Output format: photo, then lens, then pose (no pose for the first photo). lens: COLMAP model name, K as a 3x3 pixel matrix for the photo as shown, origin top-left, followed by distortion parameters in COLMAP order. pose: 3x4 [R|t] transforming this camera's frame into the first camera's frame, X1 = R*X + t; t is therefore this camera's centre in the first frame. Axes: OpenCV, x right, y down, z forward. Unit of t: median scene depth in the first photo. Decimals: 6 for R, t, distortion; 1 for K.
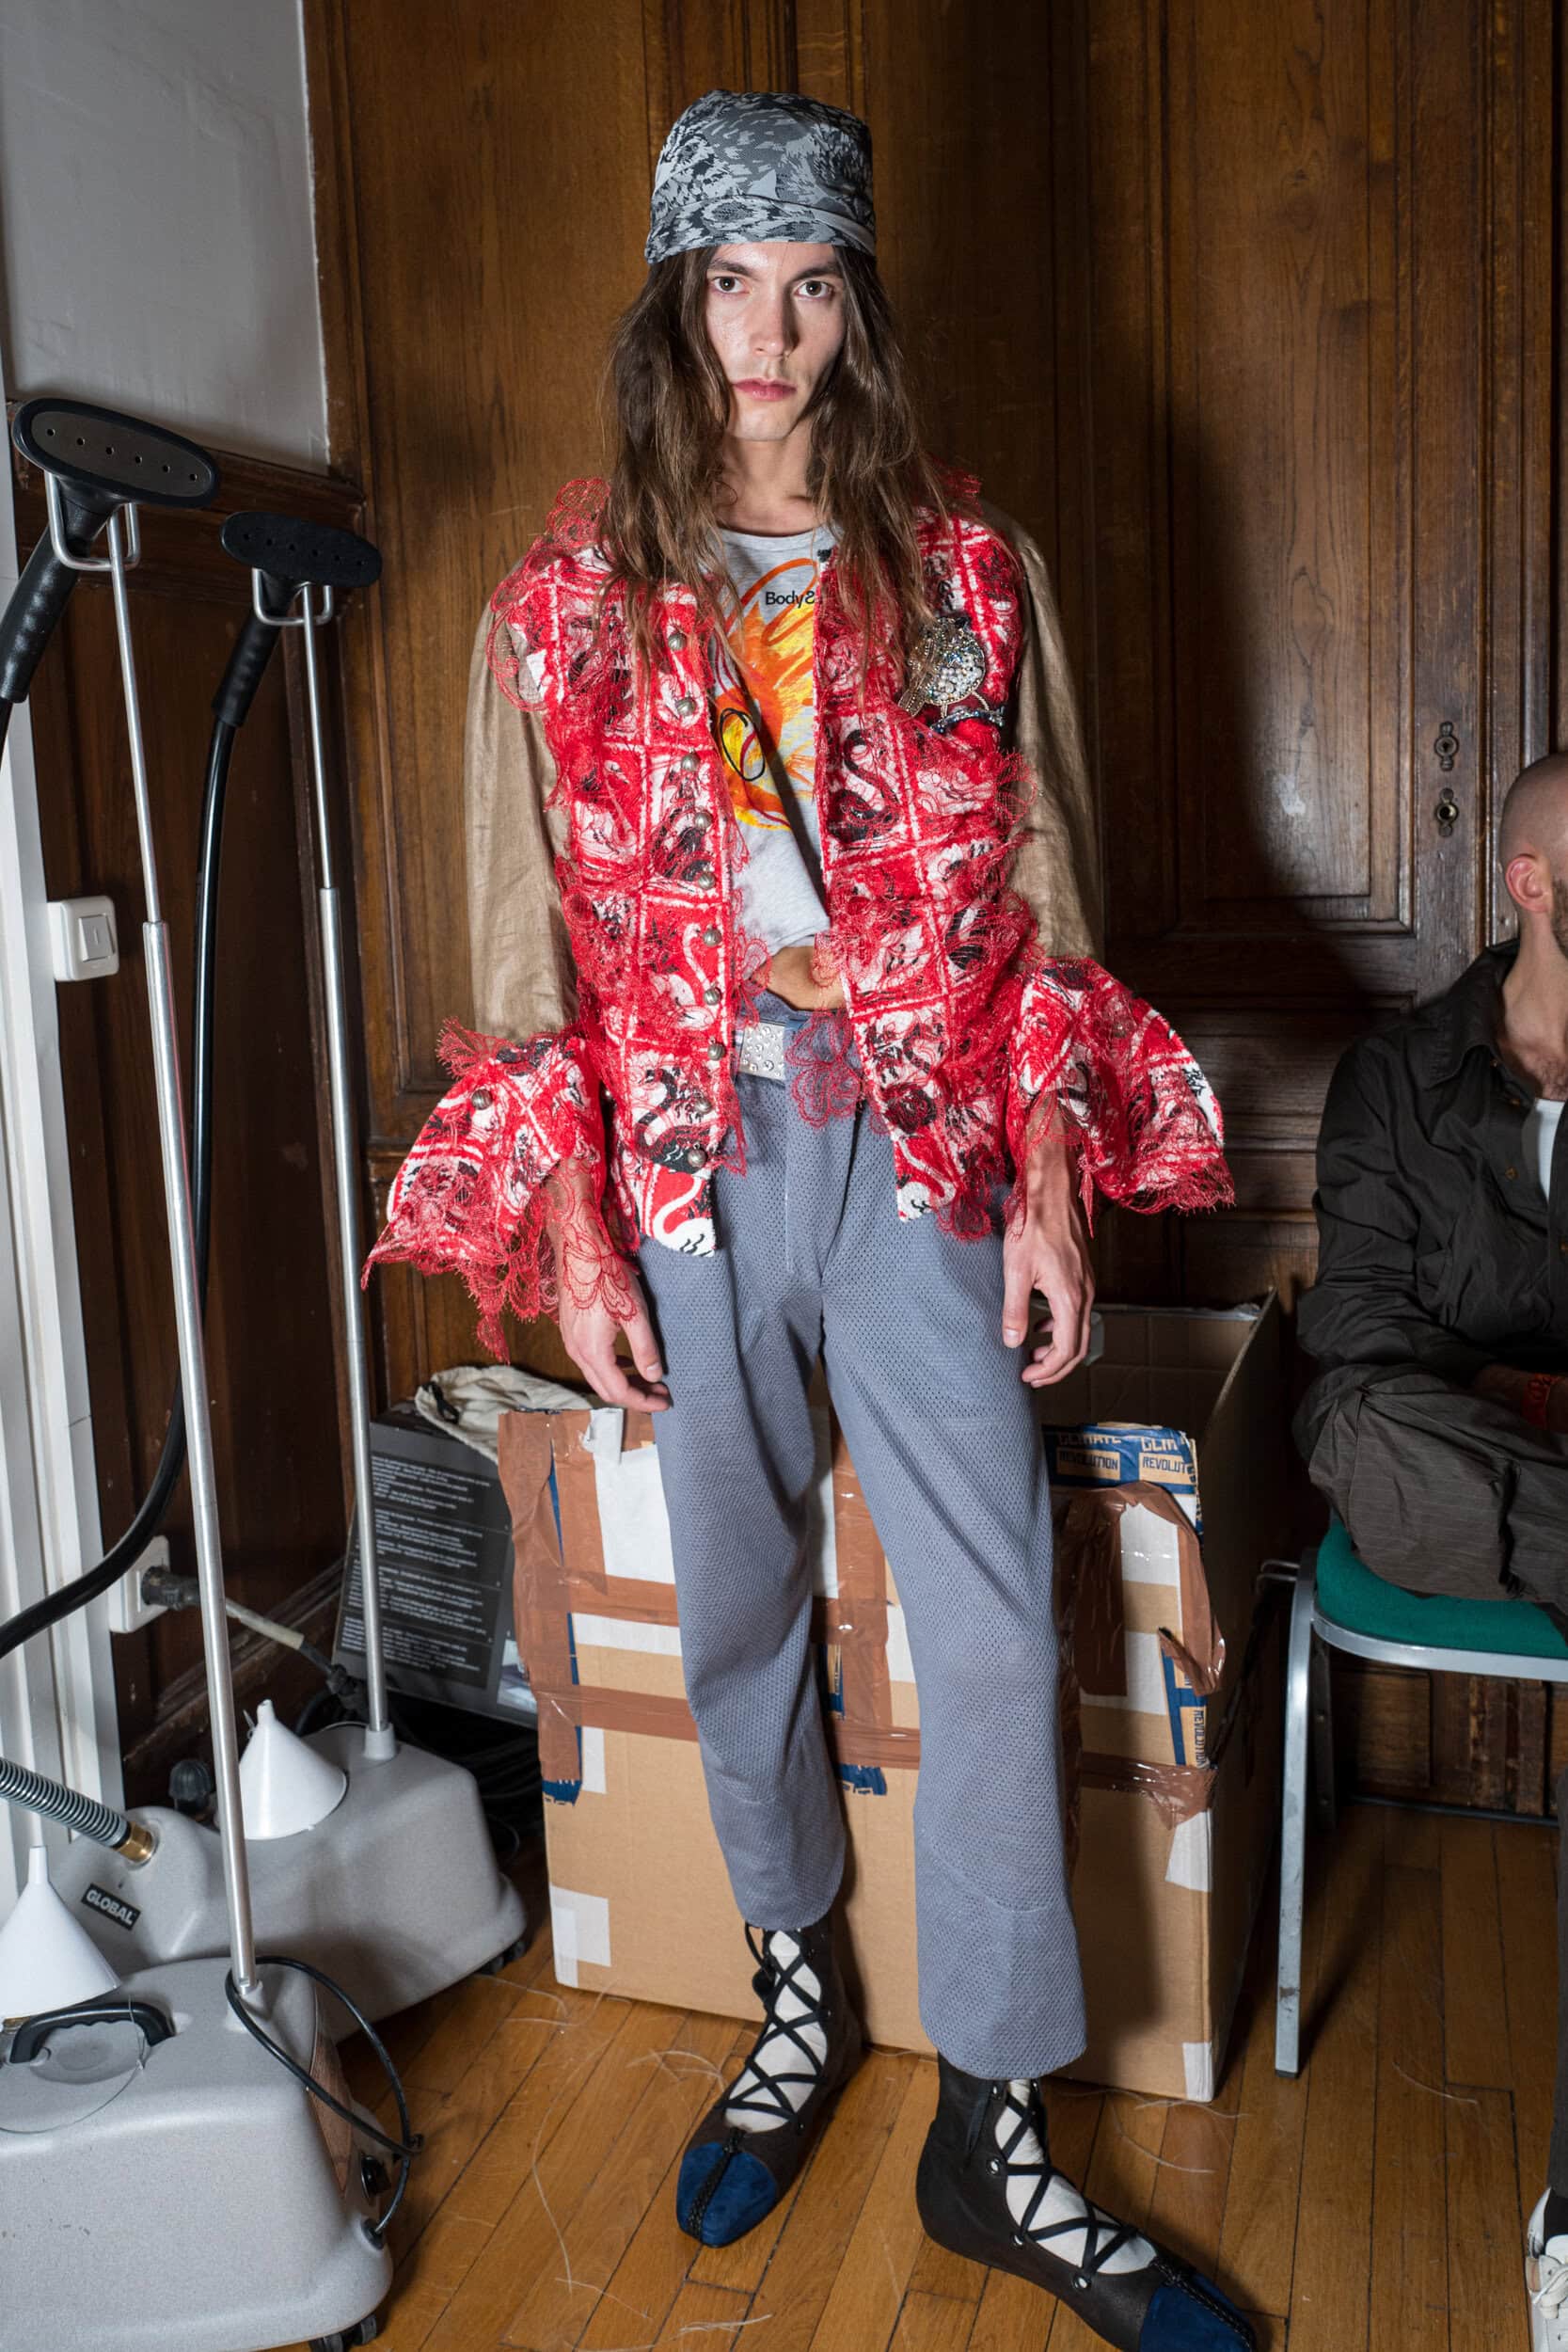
lens RADIAL K [[1983.4, 0, 727.0], [0, 1983.4, 1055.6], [0, 0, 1]] dist [-0.004397, -0.002037]
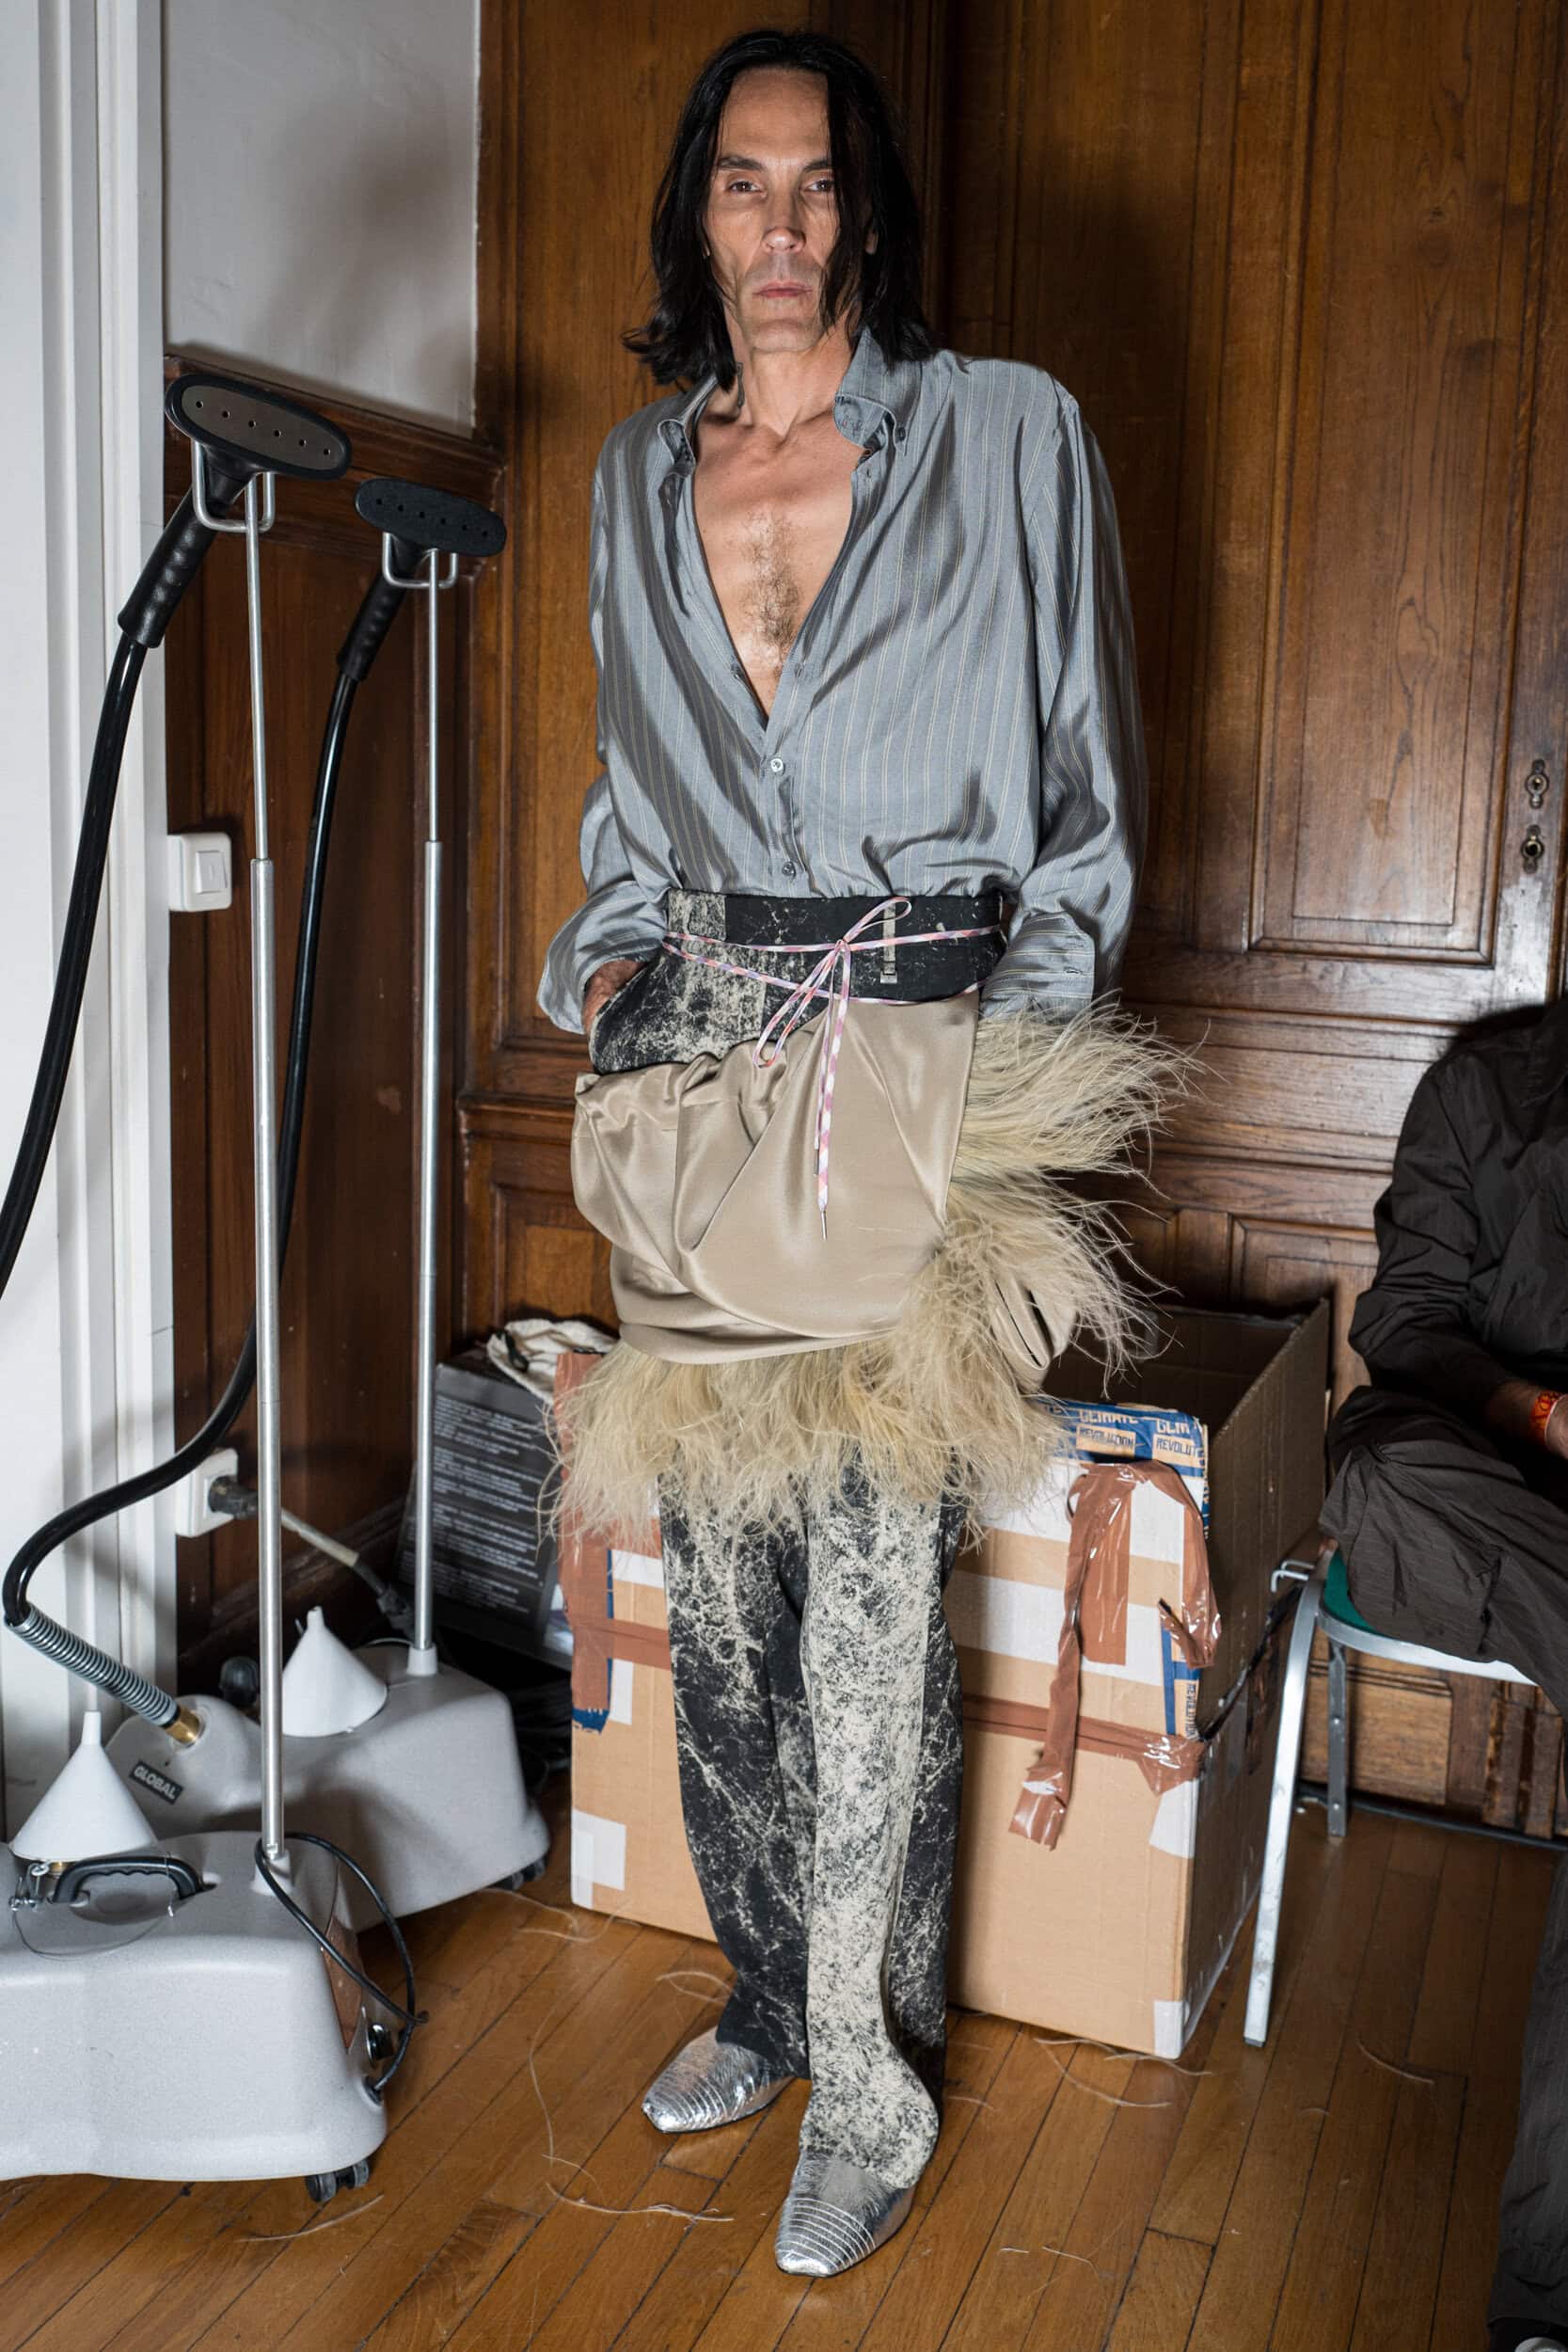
lens RADIAL K [[2133.6, 0, 812.4], [0, 2133.6, 1078.1], [0, 0, 1]] dist [-0.008588, 0.010590]
pose [[0.996414, 0.077883, -0.033077, 0.043461], [-0.077514, 0.996916, 0.012289, 0.010626], [0.033932, -0.009681, 0.999377, -0.114774]]
